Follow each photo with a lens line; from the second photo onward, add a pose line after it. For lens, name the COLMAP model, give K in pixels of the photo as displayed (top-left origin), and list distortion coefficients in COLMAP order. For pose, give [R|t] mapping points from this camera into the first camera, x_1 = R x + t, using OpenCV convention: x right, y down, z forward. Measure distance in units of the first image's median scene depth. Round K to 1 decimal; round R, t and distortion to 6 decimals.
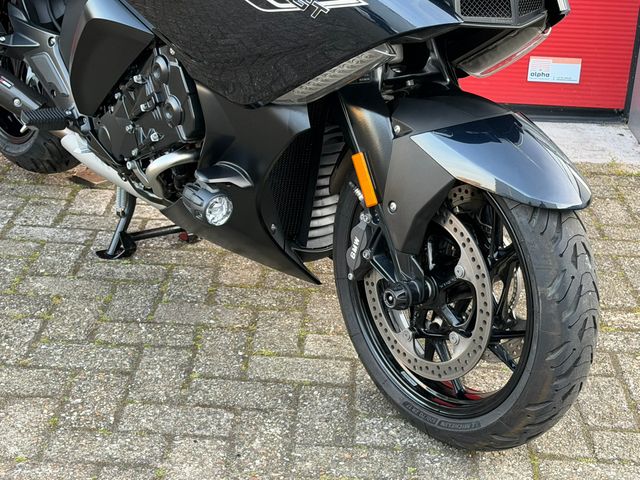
lens RADIAL K [[1257.3, 0, 331.5], [0, 1257.3, 241.5], [0, 0, 1]] dist [0.130767, 0.000000]
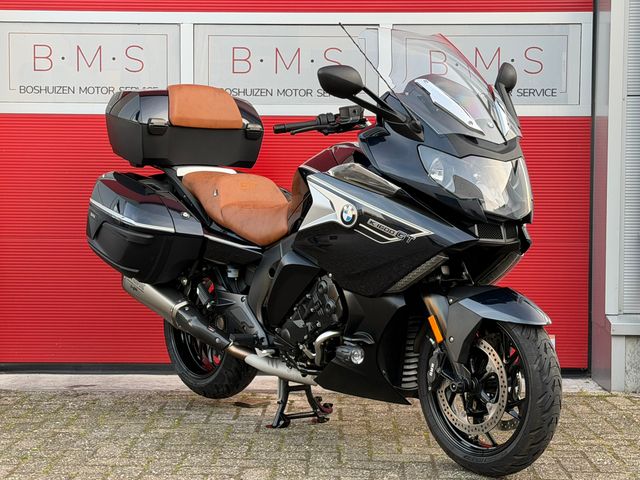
lens RADIAL K [[1257.3, 0, 320.7], [0, 1257.3, 238.1], [0, 0, 1]] dist [0.130767, 0.000000]
pose [[0.999057, -0.043407, -0.001270, -0.134319], [0.040452, 0.940891, -0.336284, 0.440316], [0.015792, 0.335916, 0.941760, -0.832211]]
